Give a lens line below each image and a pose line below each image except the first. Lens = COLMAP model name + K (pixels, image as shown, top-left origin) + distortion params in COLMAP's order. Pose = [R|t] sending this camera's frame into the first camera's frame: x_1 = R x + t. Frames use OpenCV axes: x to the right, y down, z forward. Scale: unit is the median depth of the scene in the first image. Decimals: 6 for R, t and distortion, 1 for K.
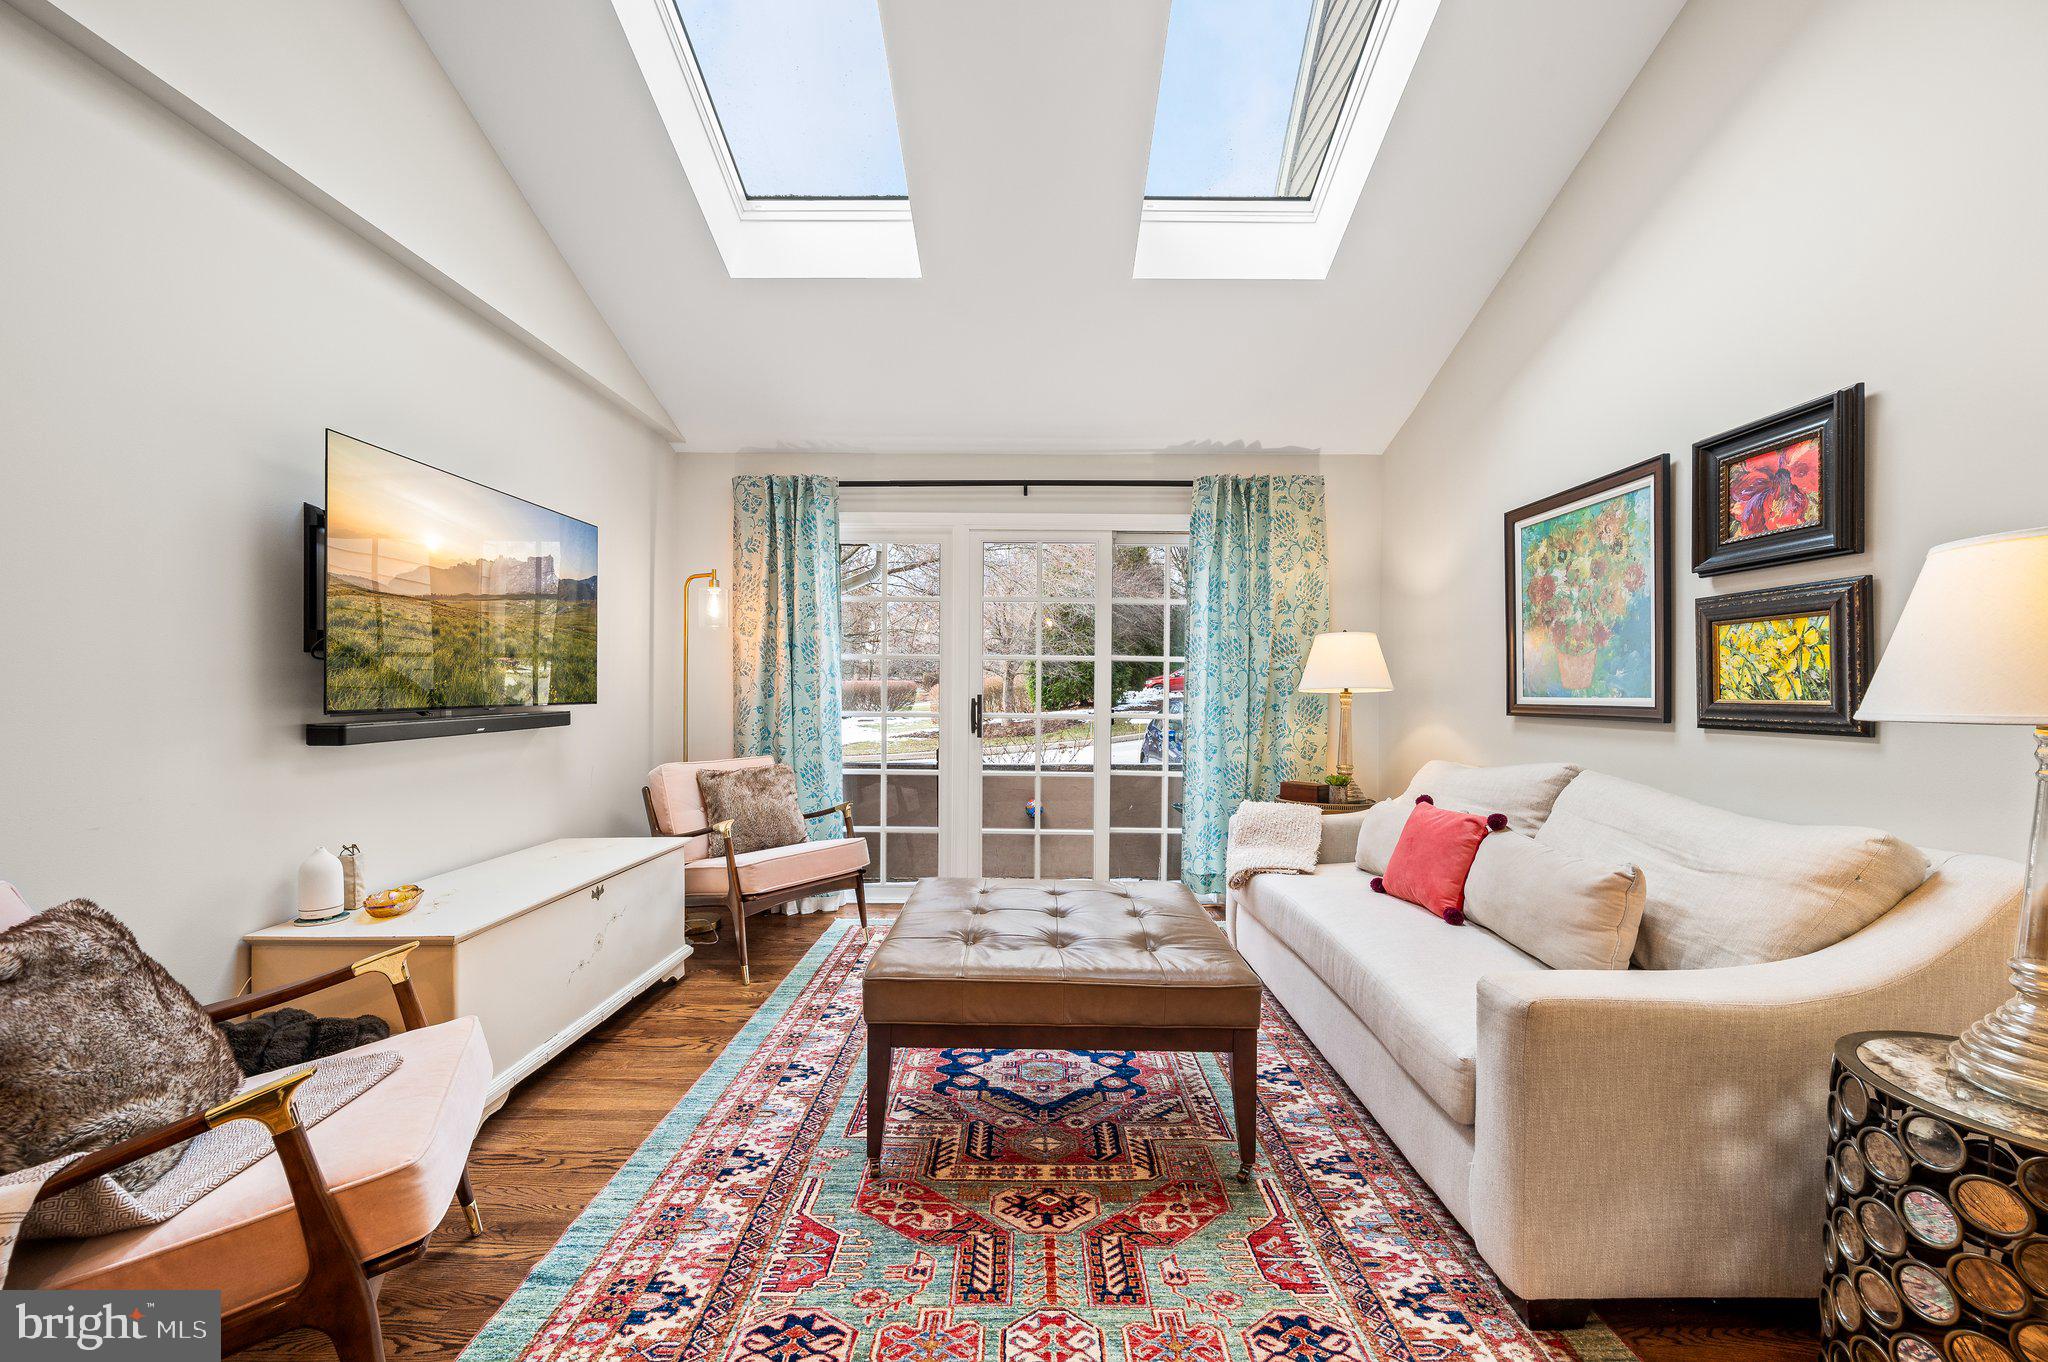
lens RADIAL K [[804.4, 0, 1034.1], [0, 804.4, 691.3], [0, 0, 1]] dist [-0.002114, 0.000011]
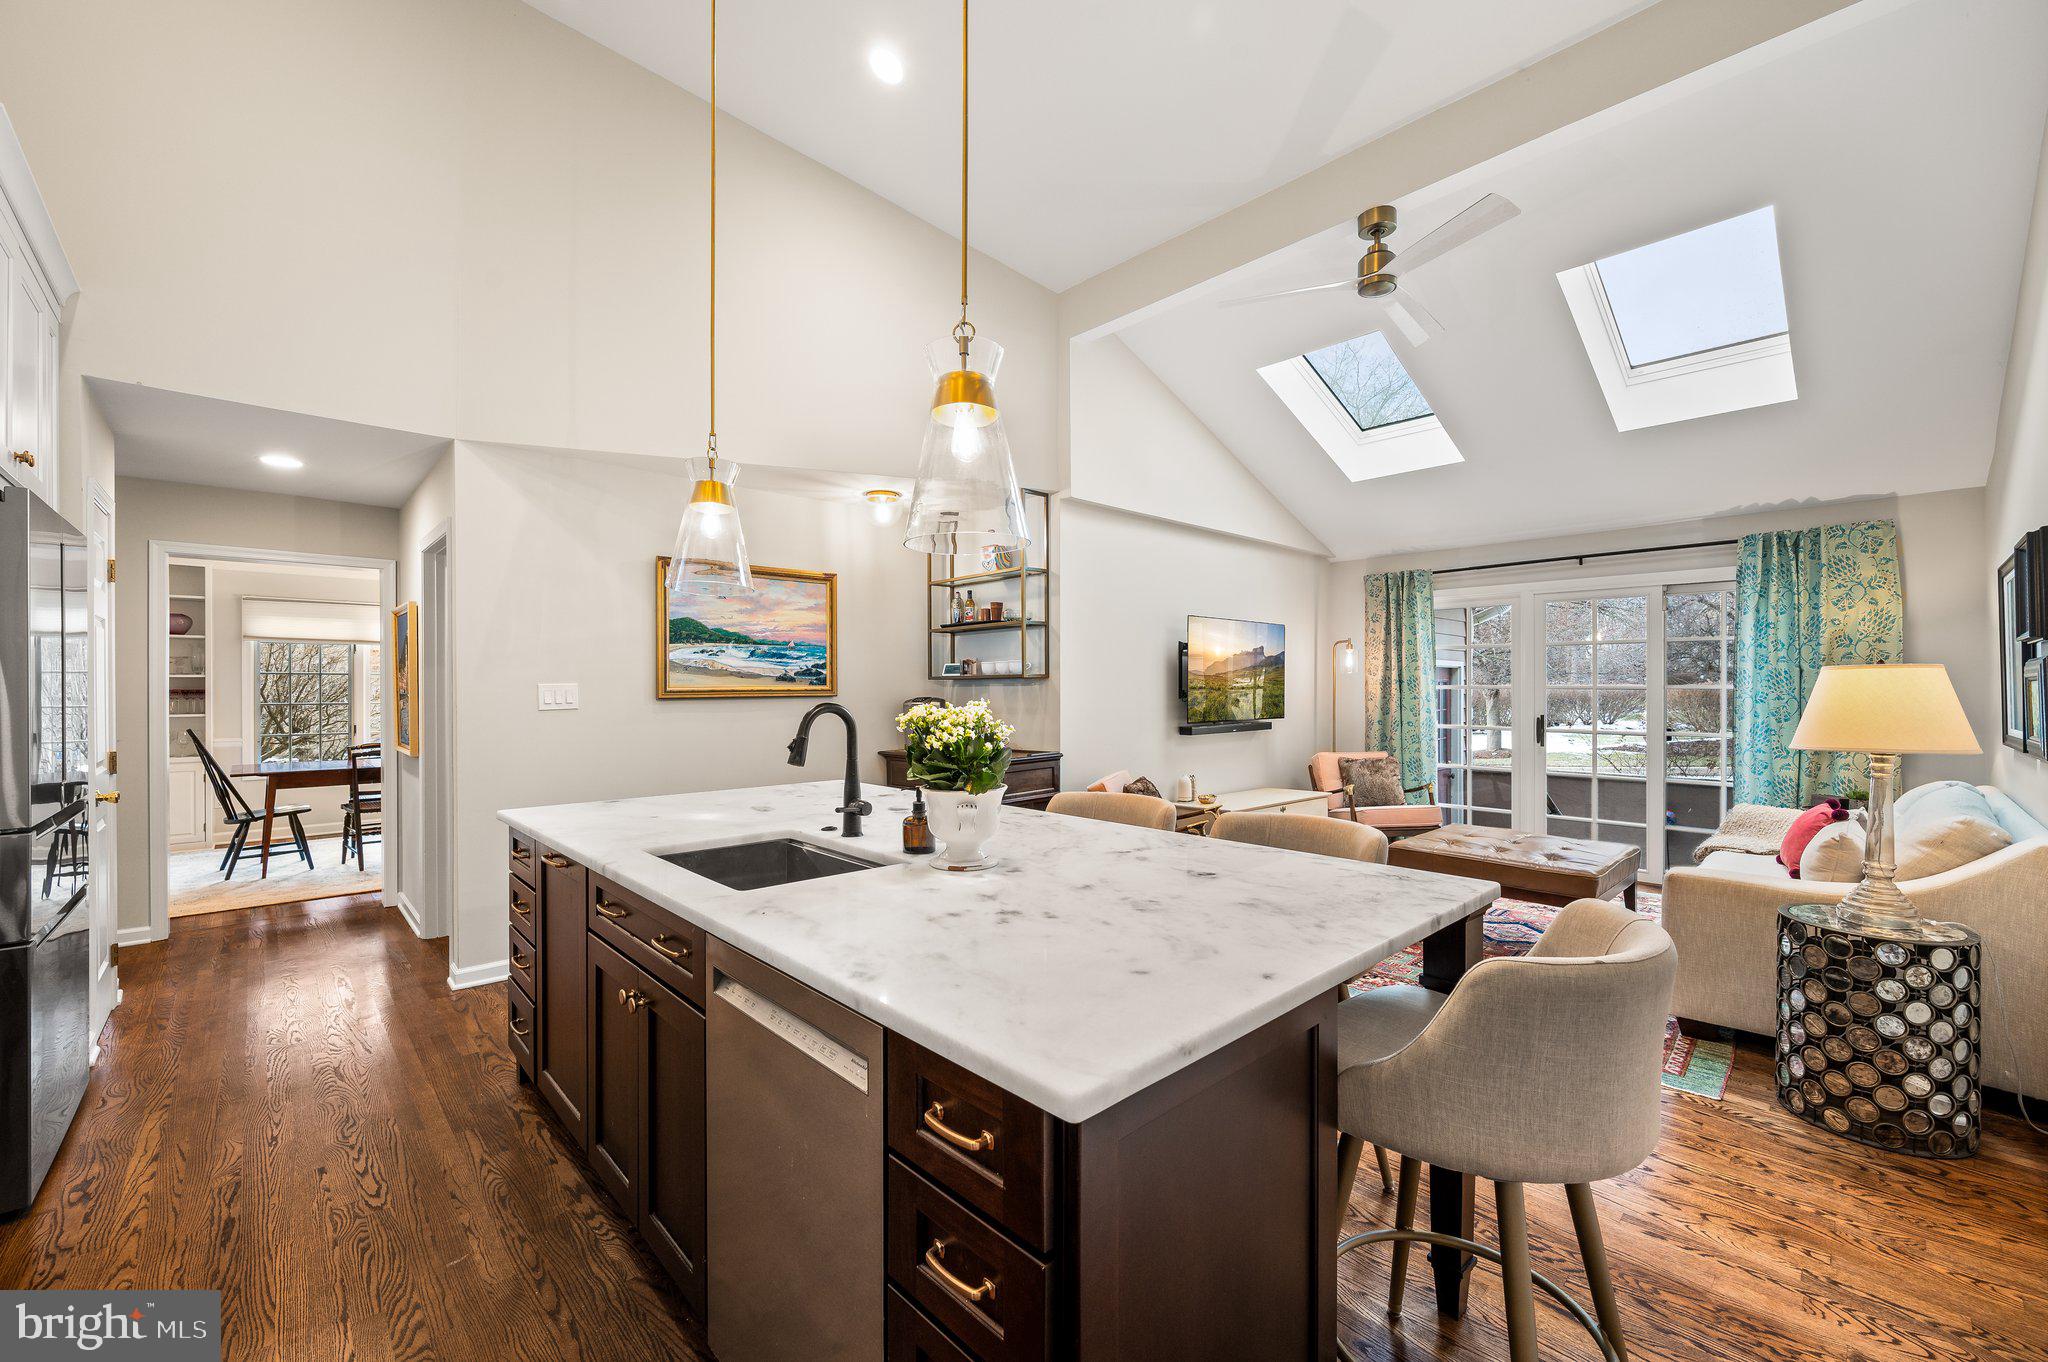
lens RADIAL K [[804.4, 0, 1041.3], [0, 804.4, 683.7], [0, 0, 1]] dist [-0.002114, 0.000011]
pose [[0.690090, -0.011714, -0.723628, 0.431408], [0.001488, 0.999890, -0.014767, -0.038649], [0.723722, 0.009114, 0.690032, -0.721202]]
